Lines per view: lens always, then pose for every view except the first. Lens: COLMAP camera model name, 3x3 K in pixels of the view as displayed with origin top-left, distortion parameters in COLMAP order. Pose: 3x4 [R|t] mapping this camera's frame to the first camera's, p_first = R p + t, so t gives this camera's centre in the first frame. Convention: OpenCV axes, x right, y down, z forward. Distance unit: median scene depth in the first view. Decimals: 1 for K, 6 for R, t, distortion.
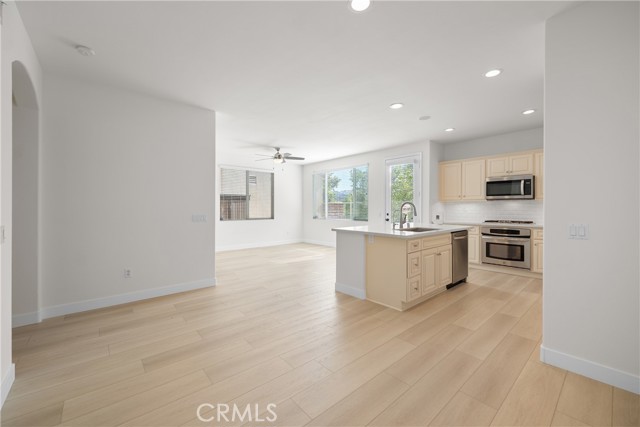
lens RADIAL K [[262.2, 0, 314.0], [0, 262.2, 208.7], [0, 0, 1]] dist [-0.003093, -0.000407]
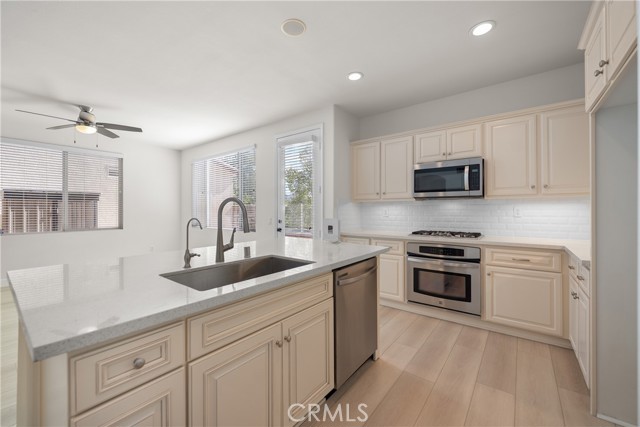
lens RADIAL K [[262.2, 0, 316.1], [0, 262.2, 210.7], [0, 0, 1]] dist [-0.003093, -0.000407]
pose [[0.980264, -0.001486, 0.197687, 0.318437], [0.002583, 0.999983, -0.005295, -0.002616], [-0.197676, 0.005701, 0.980251, 0.452444]]
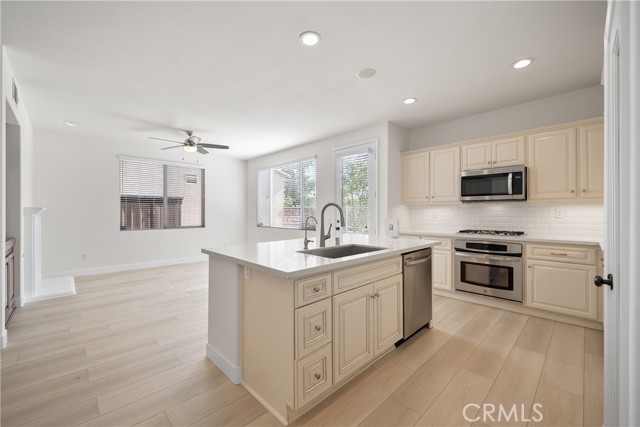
lens RADIAL K [[262.2, 0, 317.2], [0, 262.2, 213.9], [0, 0, 1]] dist [-0.003093, -0.000407]
pose [[0.997887, -0.001338, 0.064959, 0.225426], [0.001338, 0.999999, 0.000034, -0.000987], [-0.064959, 0.000053, 0.997888, 0.320068]]
